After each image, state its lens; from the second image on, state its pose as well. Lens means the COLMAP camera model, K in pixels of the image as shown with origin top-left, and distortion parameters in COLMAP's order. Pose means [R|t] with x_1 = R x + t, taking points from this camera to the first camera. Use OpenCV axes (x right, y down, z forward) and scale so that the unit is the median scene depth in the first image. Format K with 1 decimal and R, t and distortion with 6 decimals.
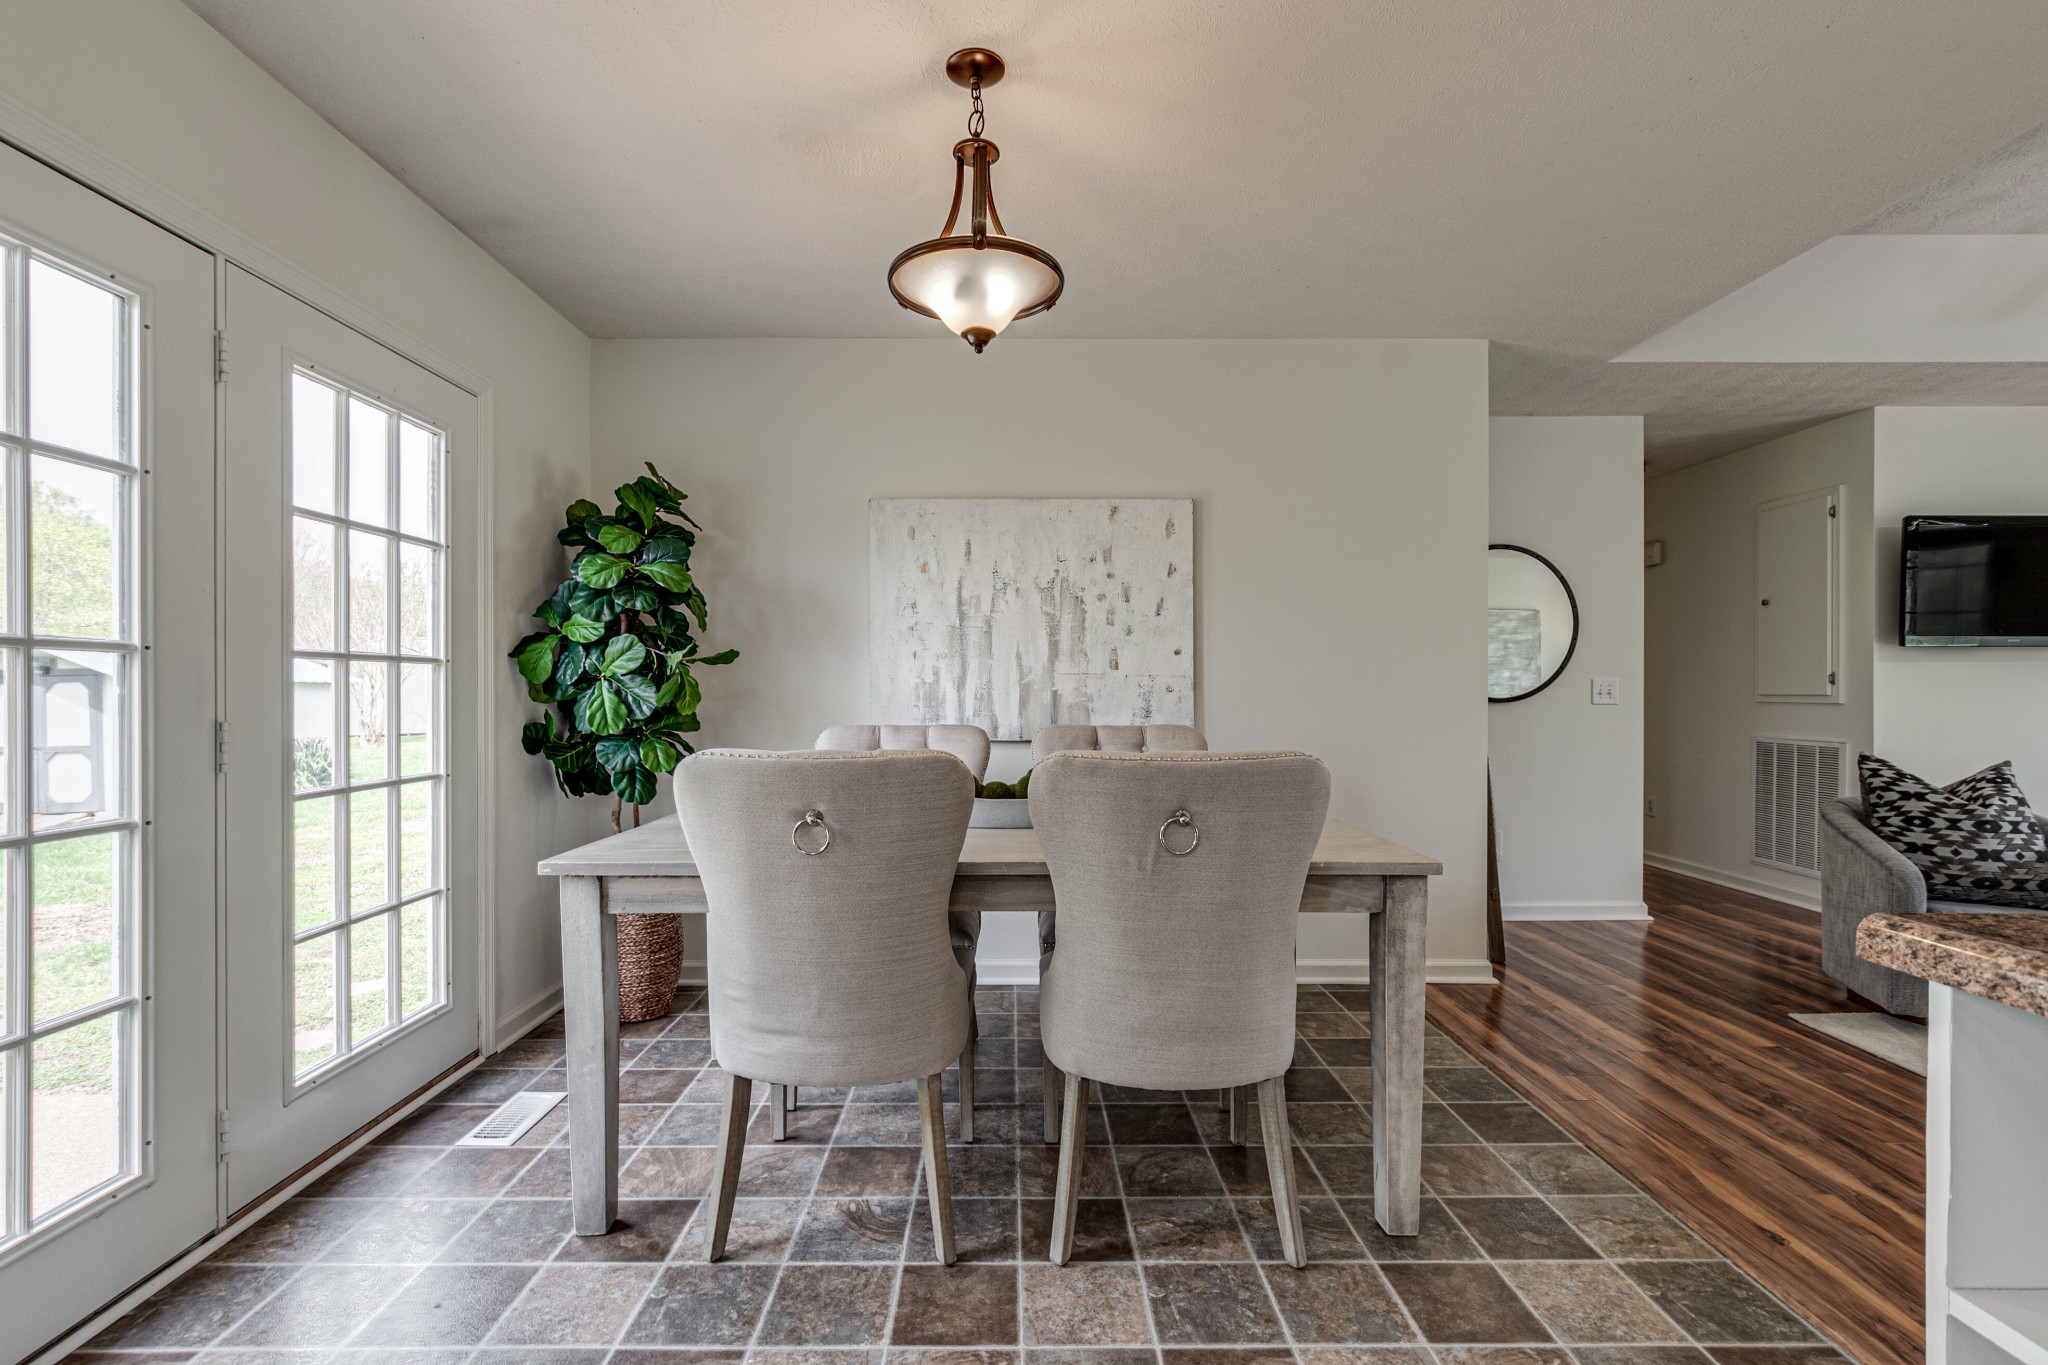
lens RADIAL K [[950.8, 0, 1010.8], [0, 950.8, 702.9], [0, 0, 1]] dist [0.003796, 0.000374]
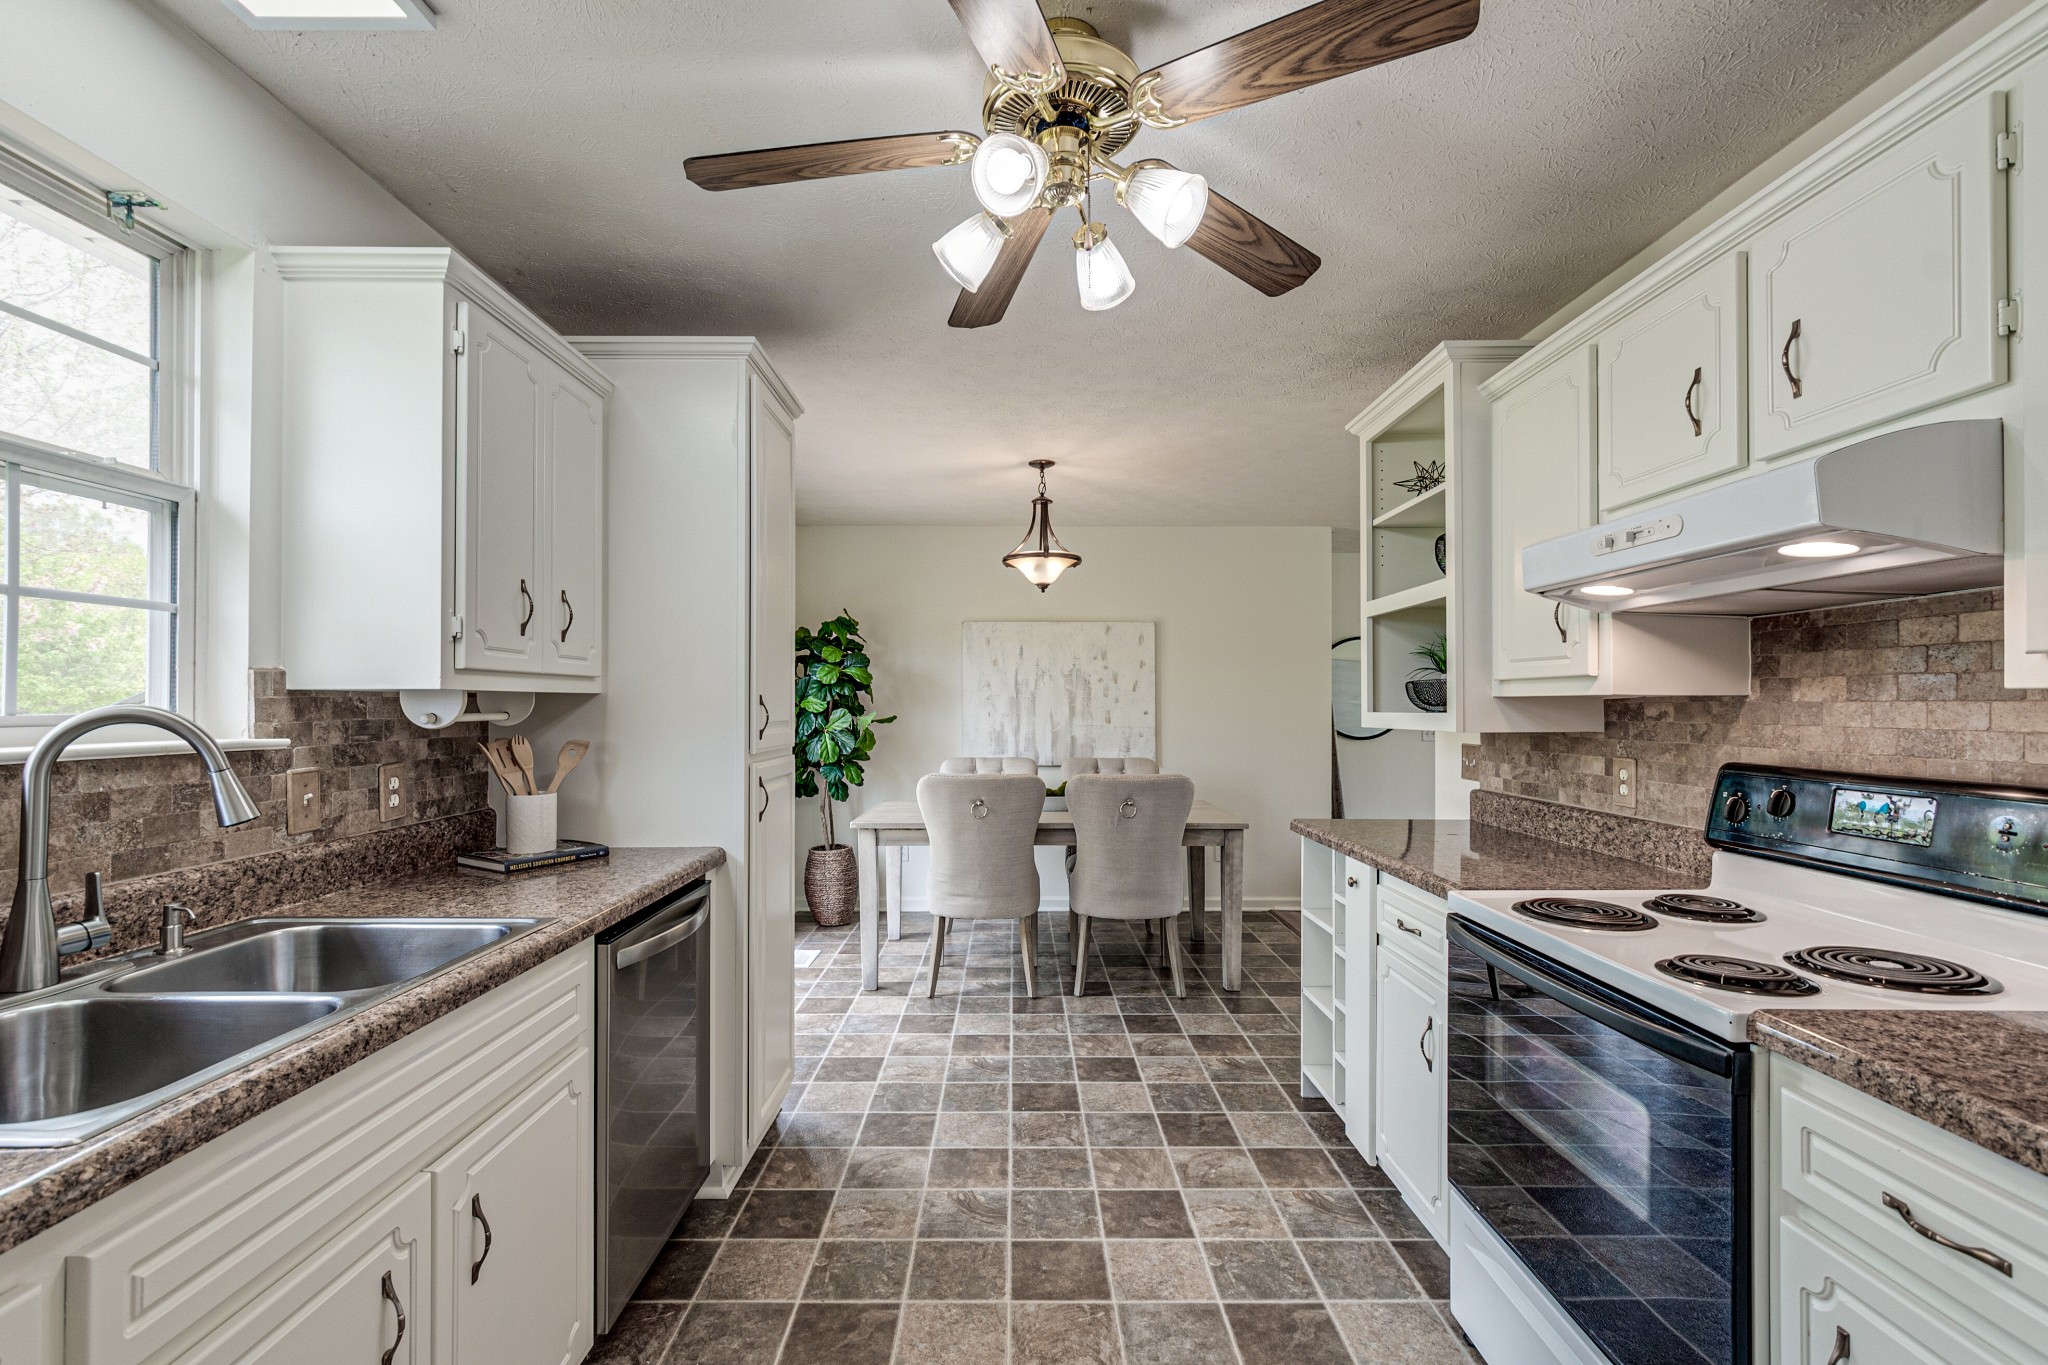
lens RADIAL K [[950.8, 0, 1003.6], [0, 950.8, 699.9], [0, 0, 1]] dist [0.003796, 0.000374]
pose [[0.999917, 0.000899, -0.012880, -0.070307], [-0.001149, 0.999811, -0.019409, -0.056582], [0.012861, 0.019422, 0.999729, -0.883503]]
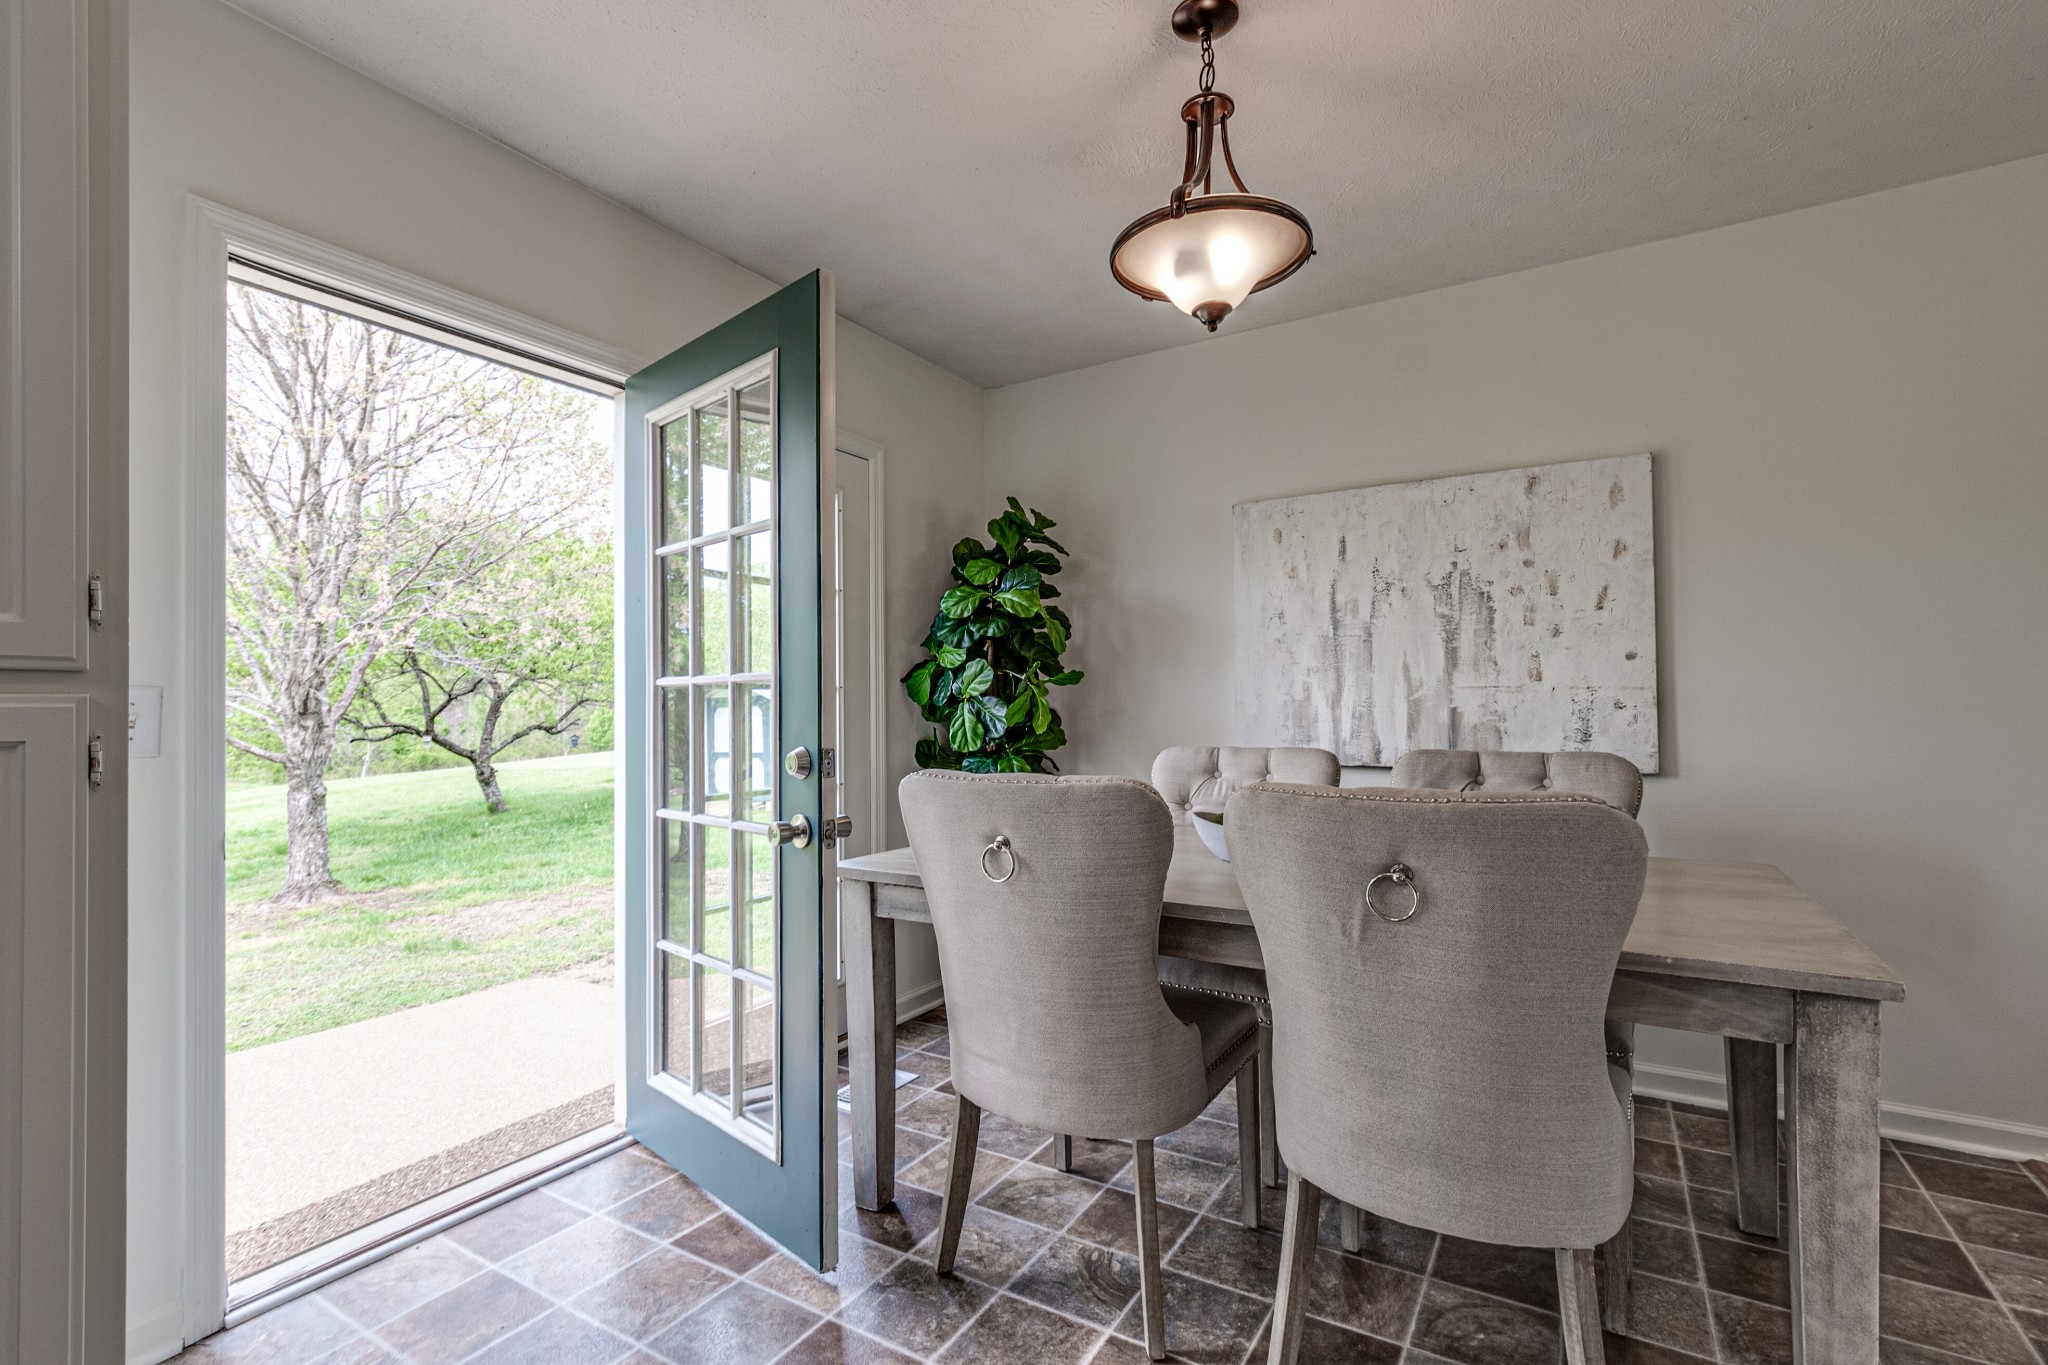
lens RADIAL K [[950.8, 0, 990.2], [0, 950.8, 708.1], [0, 0, 1]] dist [0.003796, 0.000374]
pose [[0.844554, -0.007792, -0.535414, 0.194523], [0.001340, 0.999922, -0.012438, -0.003301], [0.535469, 0.009787, 0.844498, 0.102769]]
